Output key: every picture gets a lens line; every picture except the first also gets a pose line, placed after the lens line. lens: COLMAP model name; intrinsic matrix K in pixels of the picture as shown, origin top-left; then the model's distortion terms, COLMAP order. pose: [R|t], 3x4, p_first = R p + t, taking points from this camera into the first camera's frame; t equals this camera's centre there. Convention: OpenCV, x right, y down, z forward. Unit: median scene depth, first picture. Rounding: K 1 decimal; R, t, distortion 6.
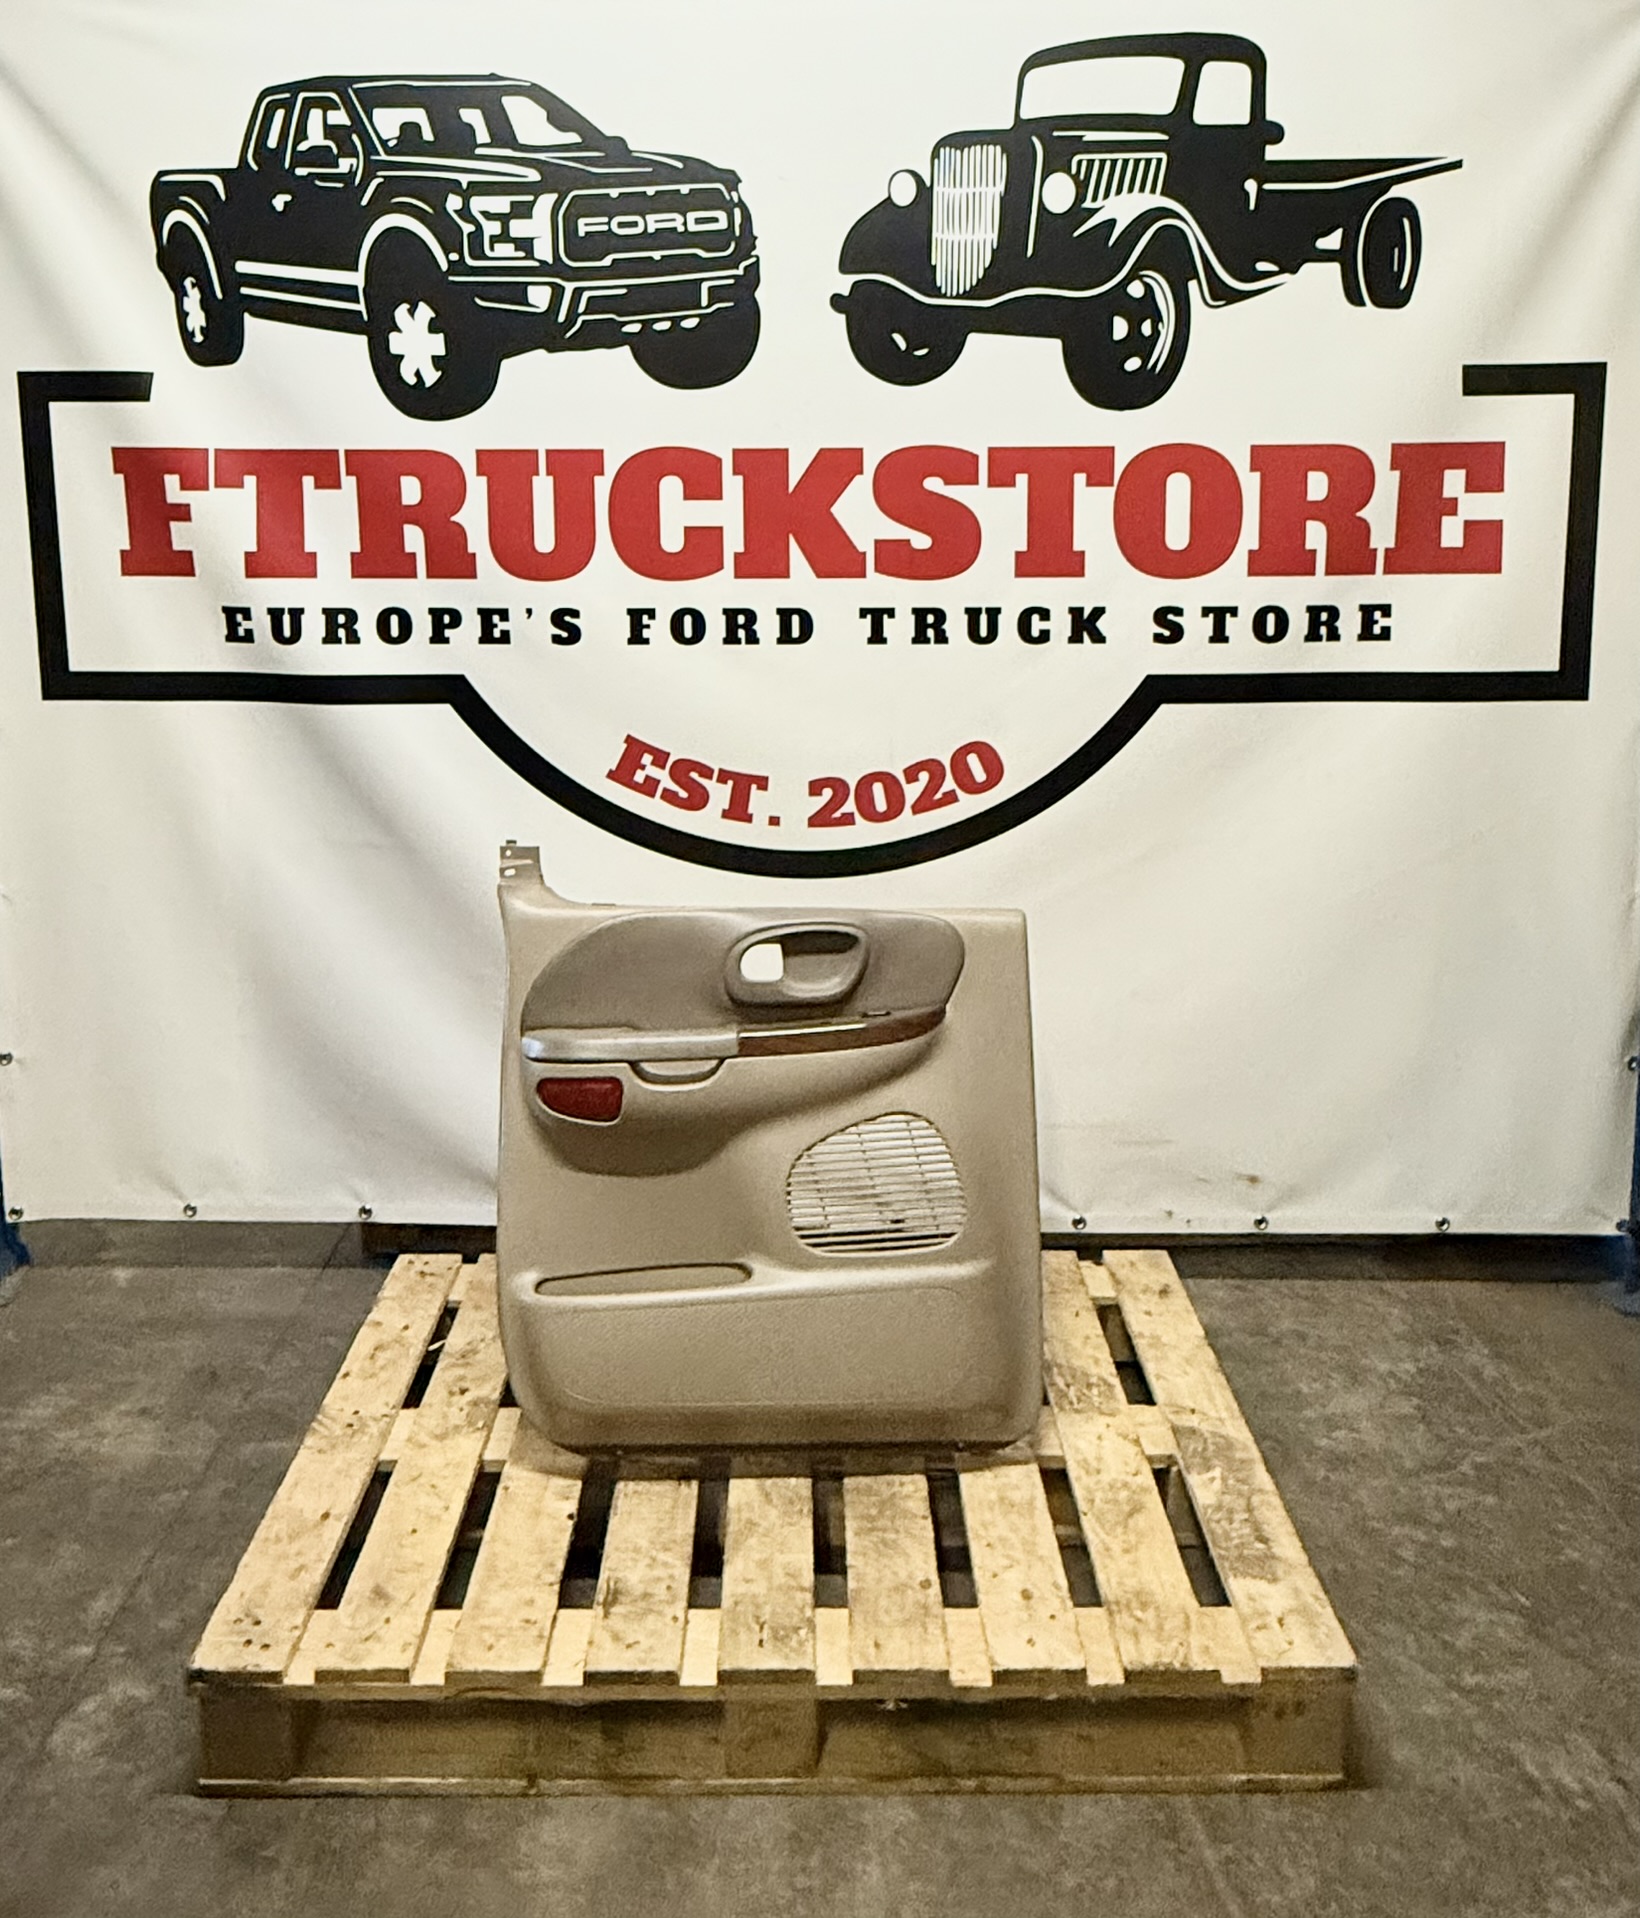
lens RADIAL K [[1569.0, 0, 803.9], [0, 1569.0, 626.8], [0, 0, 1]] dist [0.015915, -0.011199]
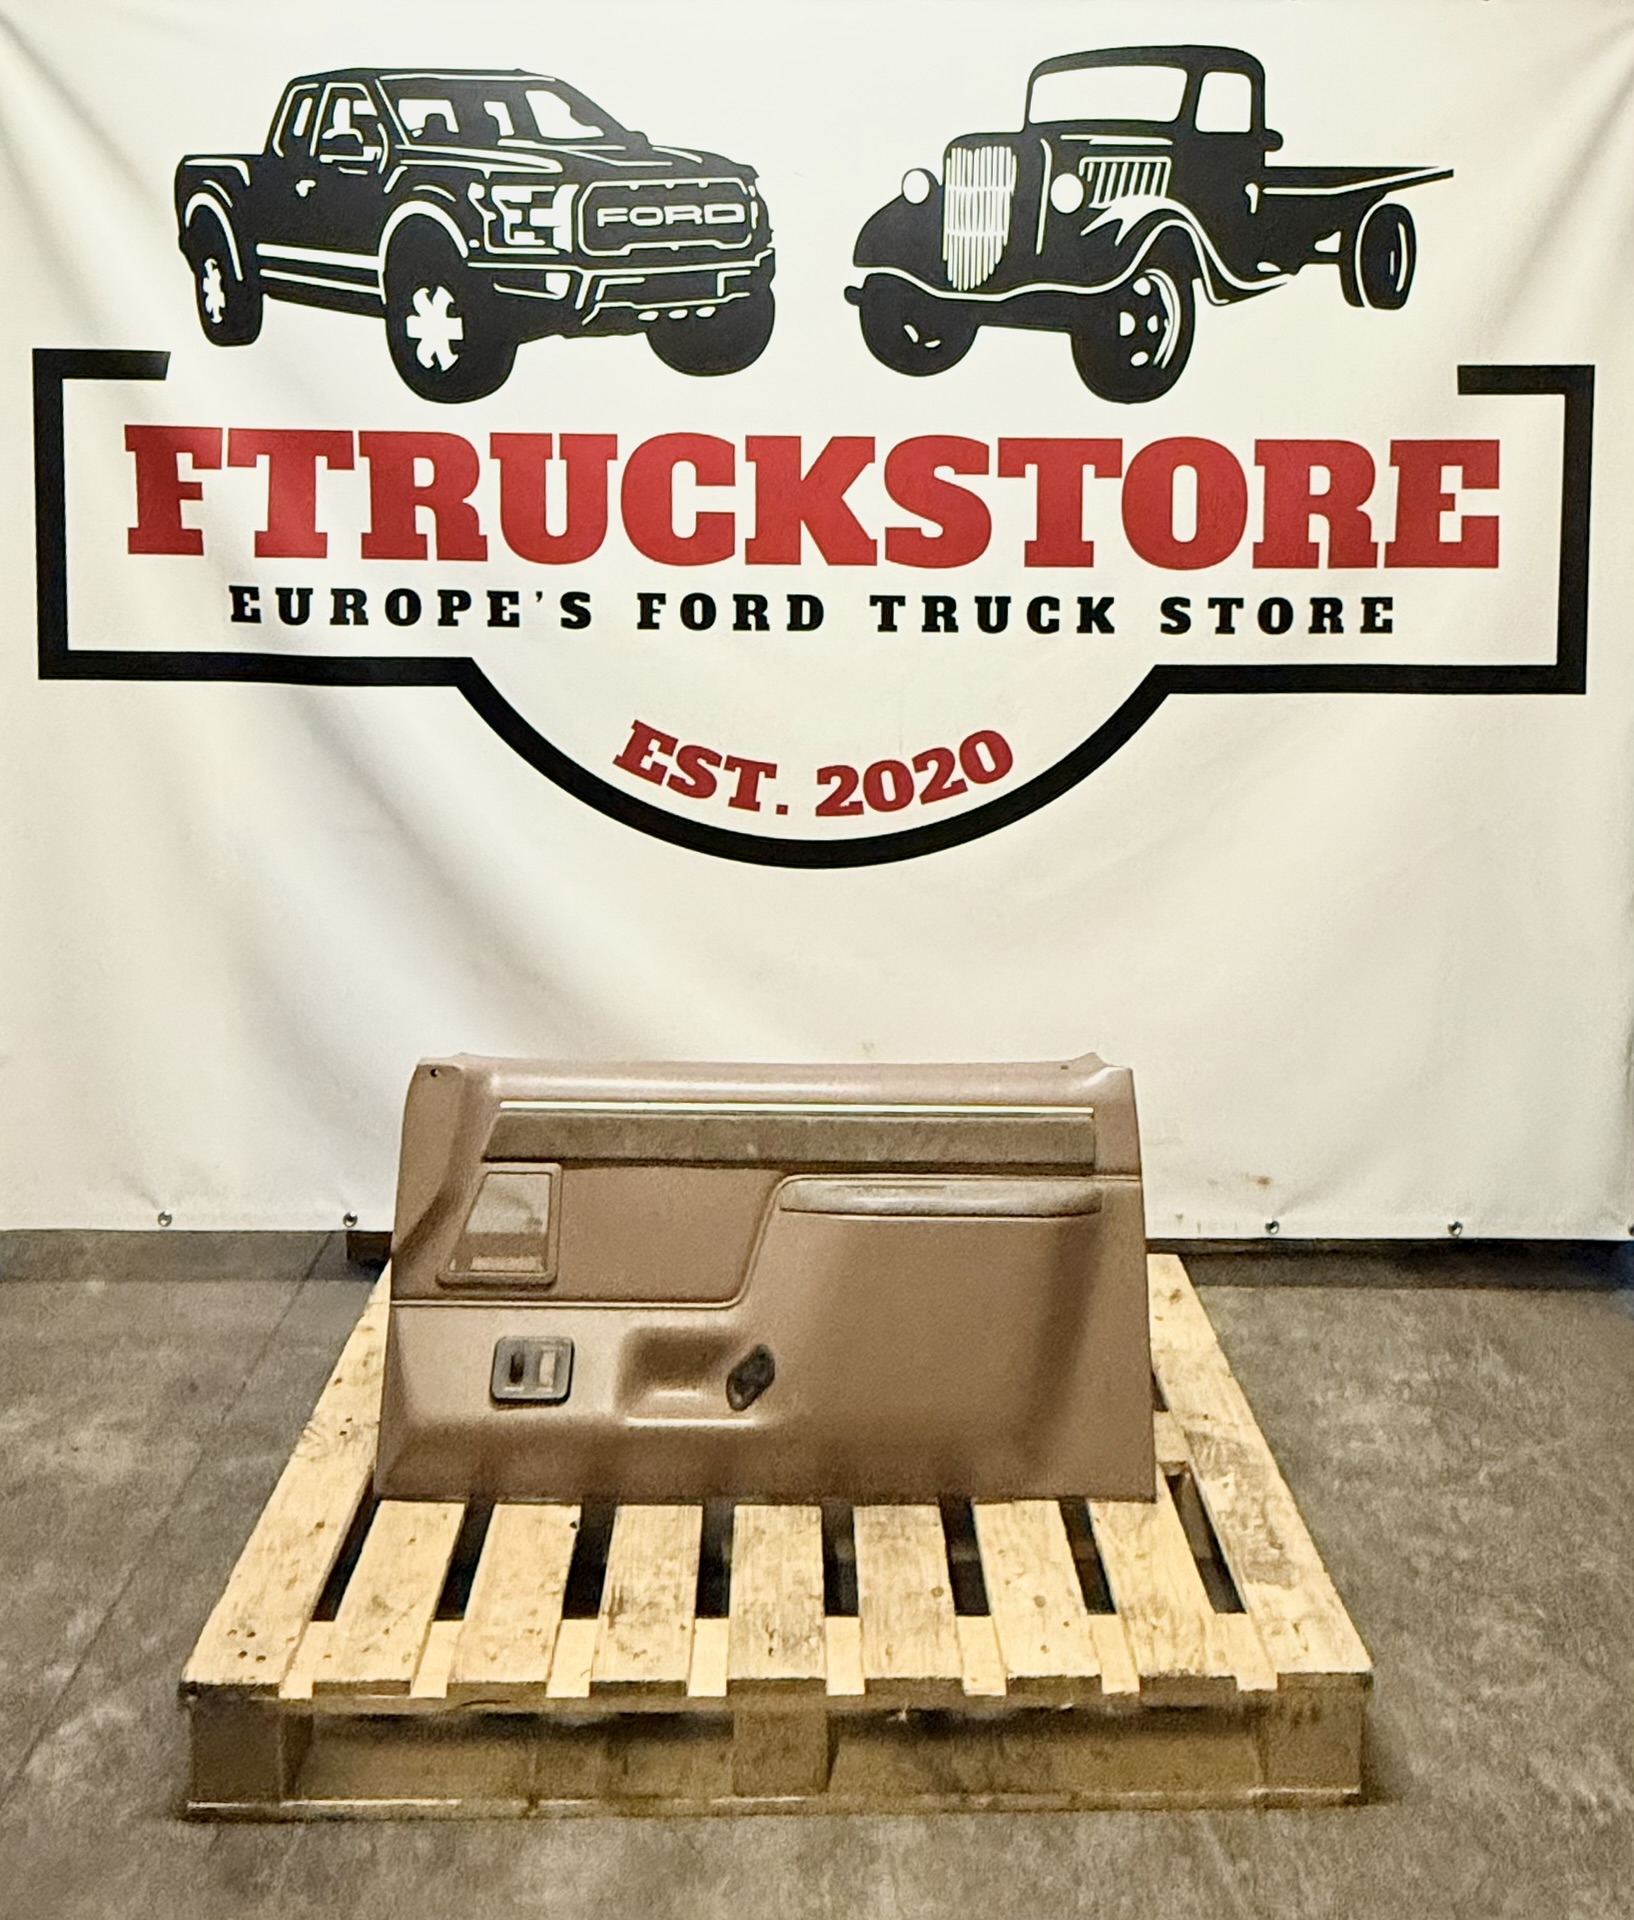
lens RADIAL K [[1684.3, 0, 823.0], [0, 1684.3, 484.0], [0, 0, 1]] dist [0.005486, -0.001277]
pose [[0.999554, 0.012985, 0.026895, -0.024980], [-0.010871, 0.996947, -0.077317, 0.000857], [-0.027817, 0.076990, 0.996644, -0.079902]]
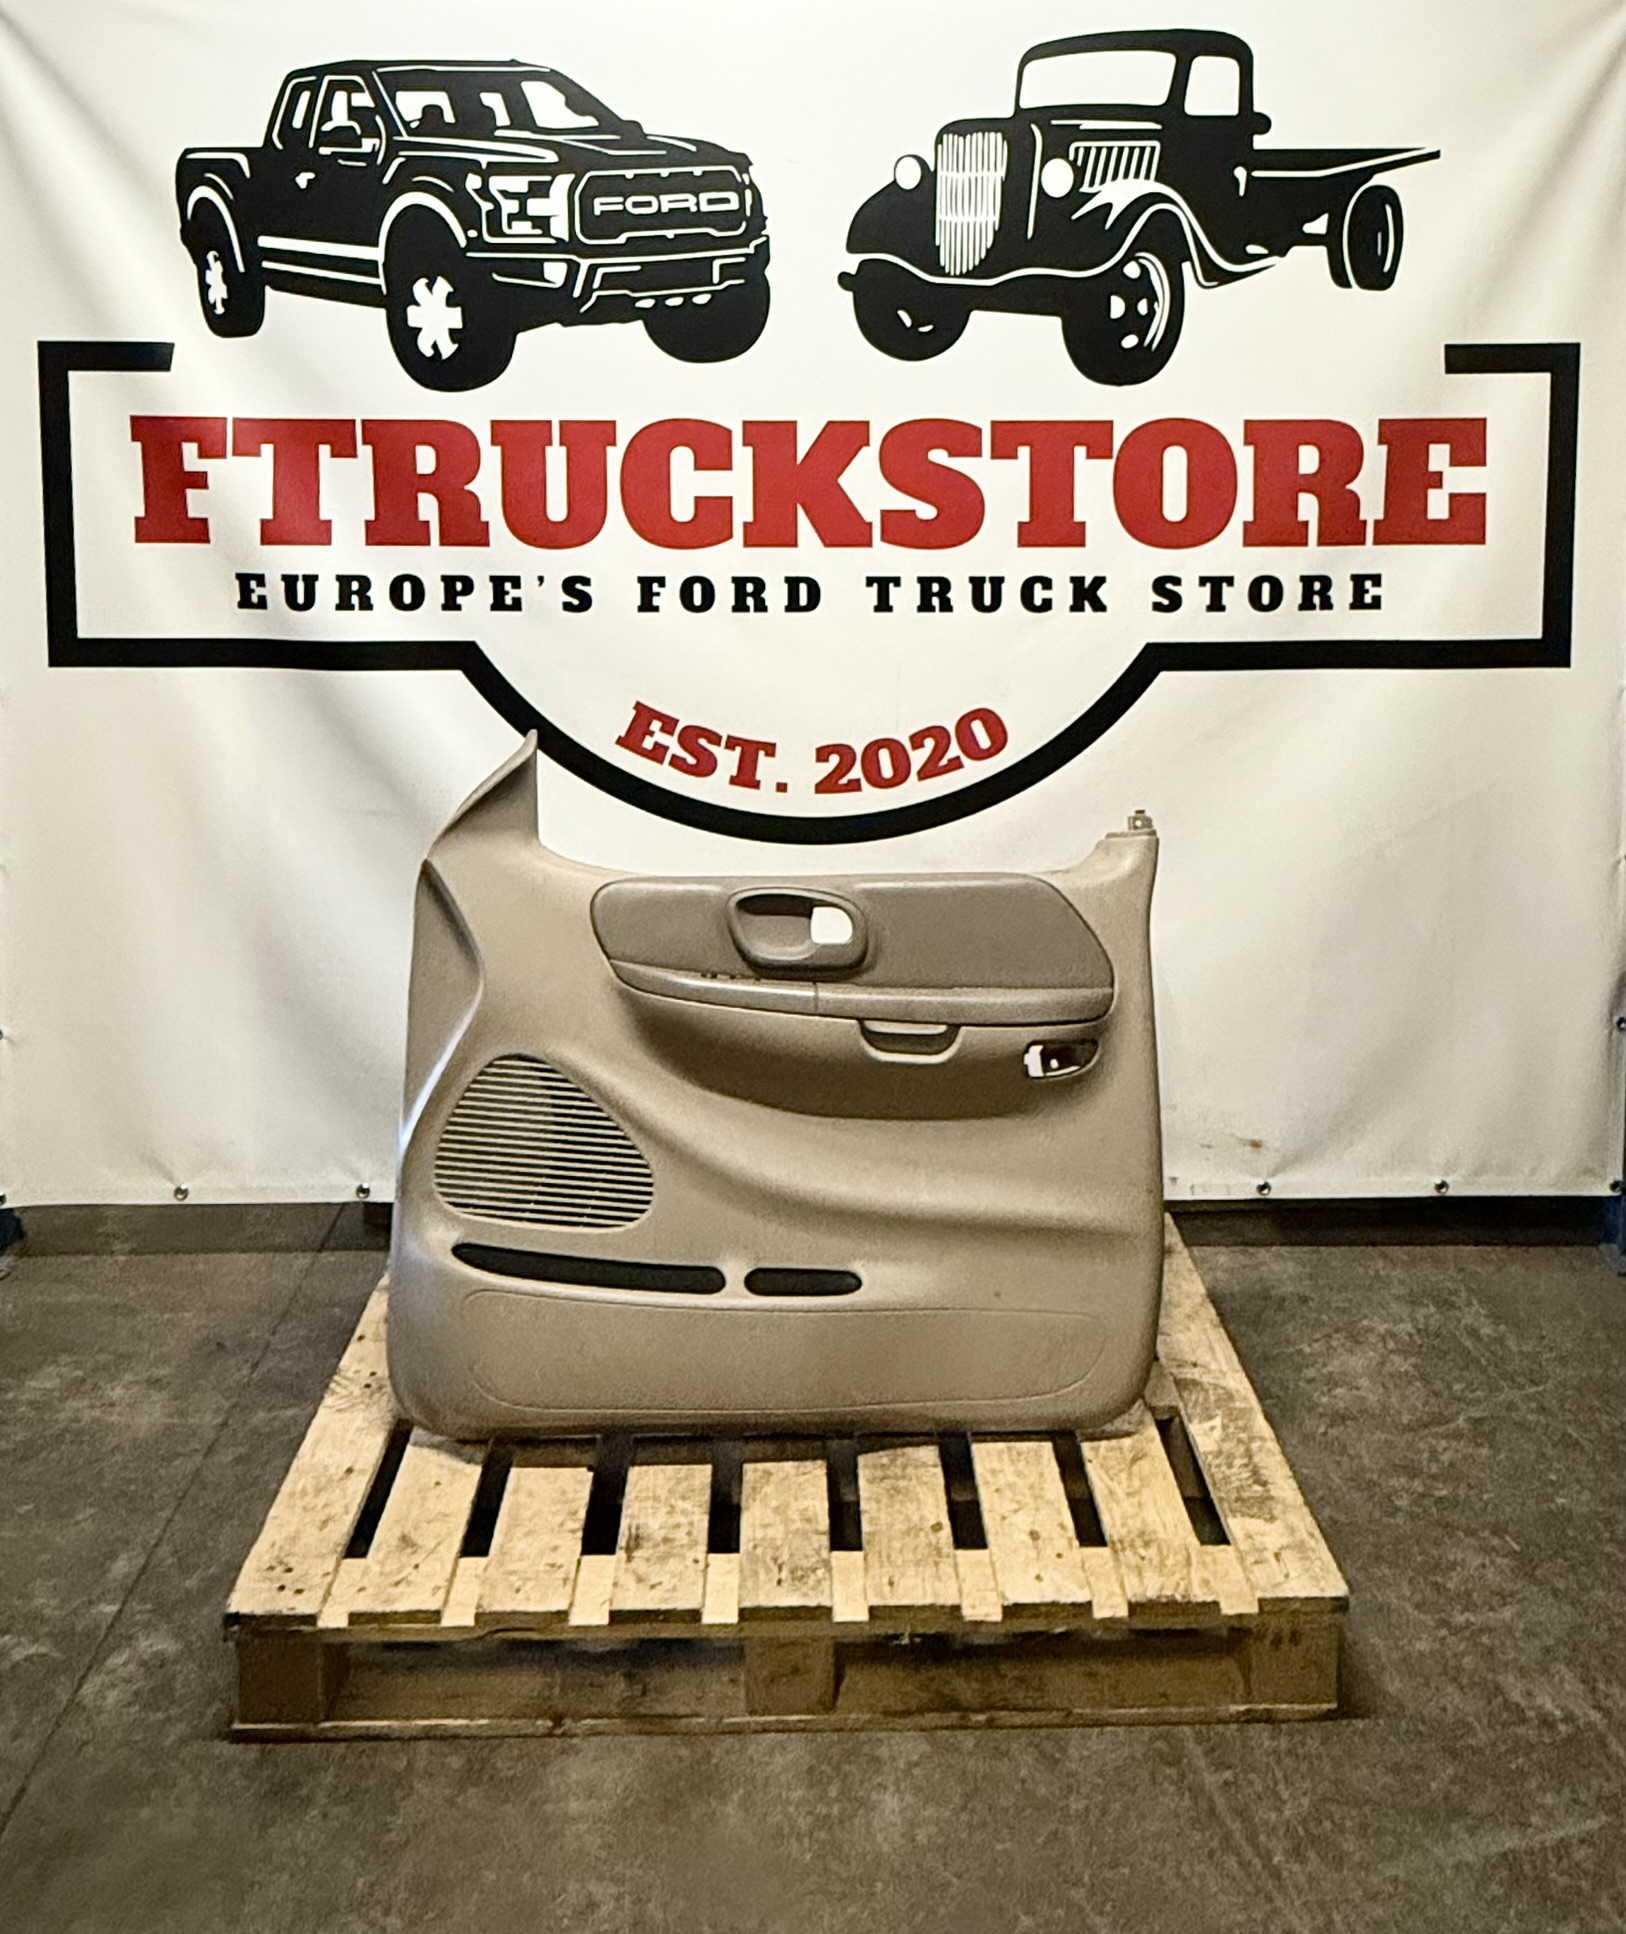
lens RADIAL K [[1763.7, 0, 813.2], [0, 1763.7, 482.3], [0, 0, 1]] dist [-0.004890, 0.007300]
pose [[0.999698, 0.003207, 0.024344, -0.027551], [-0.001968, 0.998710, -0.050745, -0.015211], [-0.024475, 0.050682, 0.998415, -0.150396]]
